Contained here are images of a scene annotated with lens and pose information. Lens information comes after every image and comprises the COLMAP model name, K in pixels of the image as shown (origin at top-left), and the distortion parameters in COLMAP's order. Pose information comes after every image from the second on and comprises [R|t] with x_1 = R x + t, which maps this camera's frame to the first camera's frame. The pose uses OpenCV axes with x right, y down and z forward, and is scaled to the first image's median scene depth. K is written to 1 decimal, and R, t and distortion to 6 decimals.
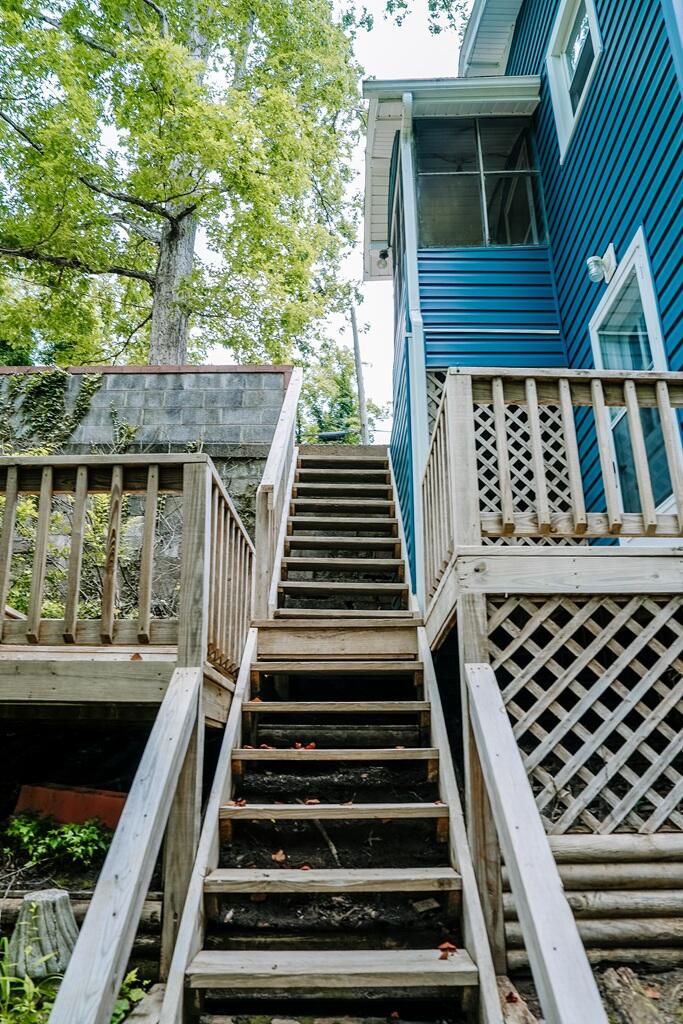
lens RADIAL K [[734.8, 0, 340.7], [0, 734.8, 520.6], [0, 0, 1]] dist [-0.109609, 0.088502]
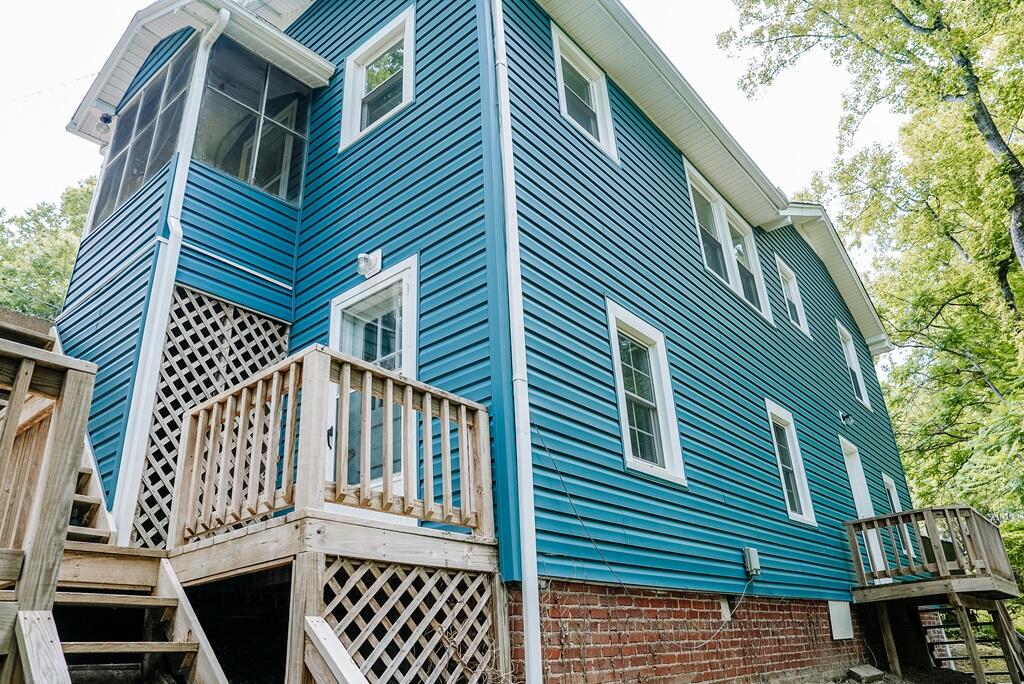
lens RADIAL K [[732.7, 0, 511.3], [0, 732.7, 347.3], [0, 0, 1]] dist [-0.099222, 0.077103]
pose [[0.626196, 0.291826, 0.722991, -0.532480], [-0.210993, 0.956136, -0.203187, -0.042367], [-0.750573, -0.025311, 0.660302, 0.030995]]
